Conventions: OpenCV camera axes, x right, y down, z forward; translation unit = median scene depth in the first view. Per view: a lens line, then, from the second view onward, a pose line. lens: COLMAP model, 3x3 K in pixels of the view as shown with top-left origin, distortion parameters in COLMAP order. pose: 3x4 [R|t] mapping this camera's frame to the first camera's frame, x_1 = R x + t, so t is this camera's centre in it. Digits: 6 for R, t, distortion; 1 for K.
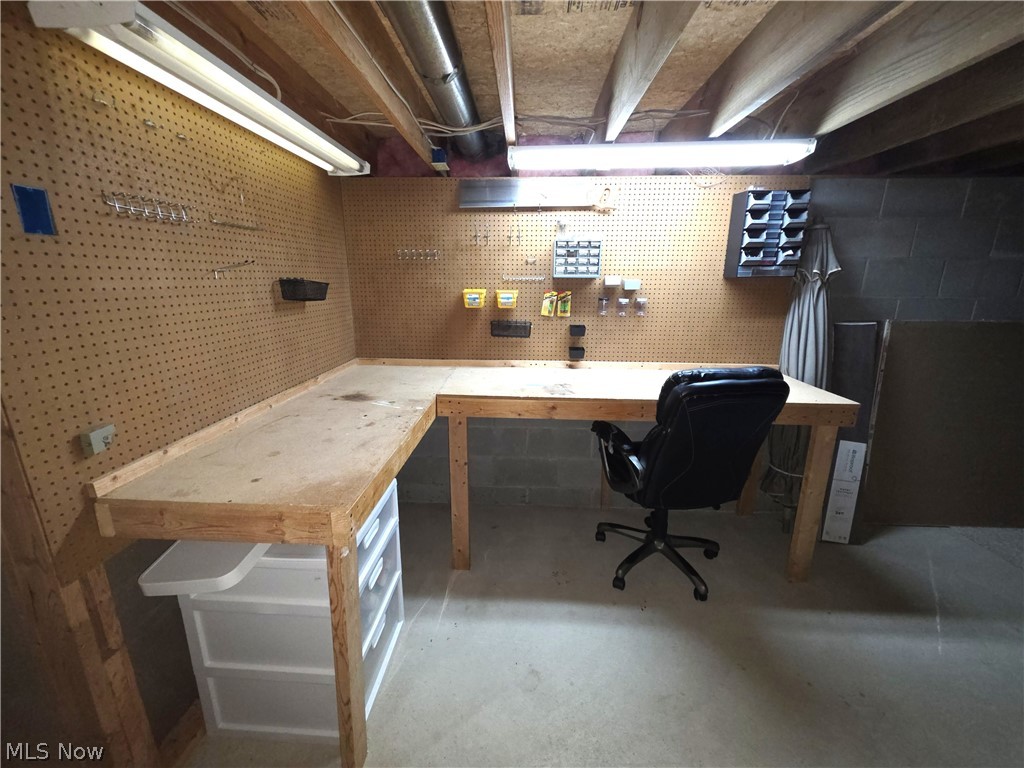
lens RADIAL K [[420.0, 0, 511.8], [0, 420.0, 377.7], [0, 0, 1]] dist [0.001142, 0.000327]
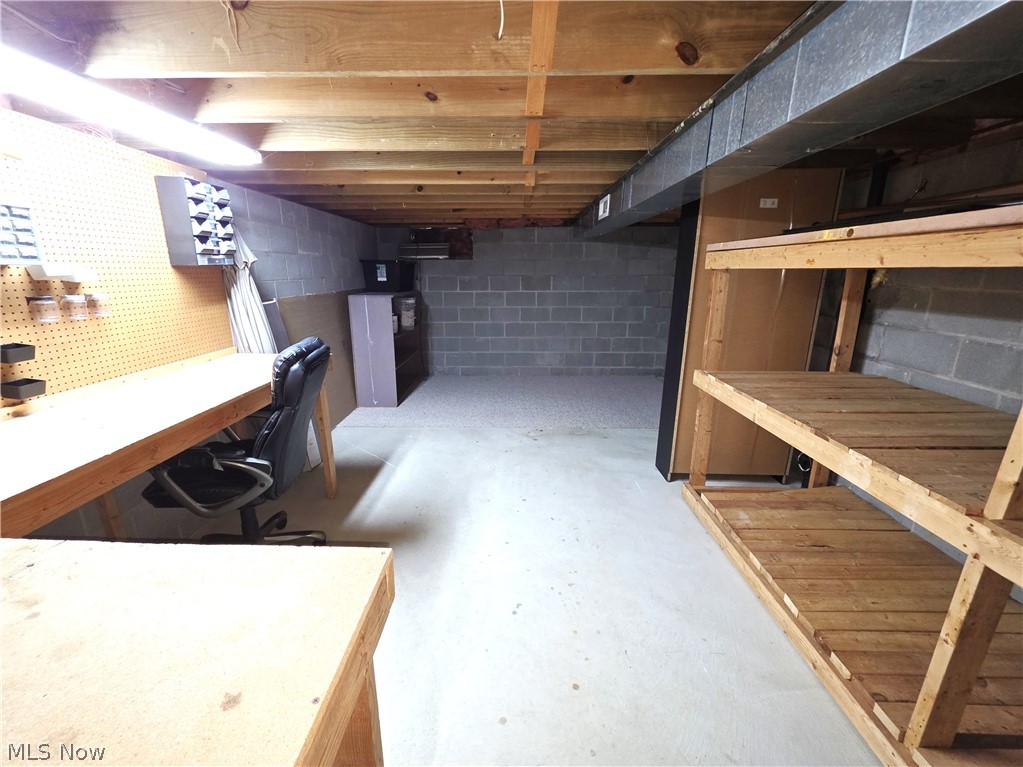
lens RADIAL K [[419.6, 0, 511.3], [0, 419.6, 377.2], [0, 0, 1]] dist [0.001142, 0.000327]
pose [[-0.034478, -0.254427, 0.966477, -0.505724], [0.236816, 0.937431, 0.255229, -0.069388], [-0.970943, 0.237677, 0.027932, 0.317304]]
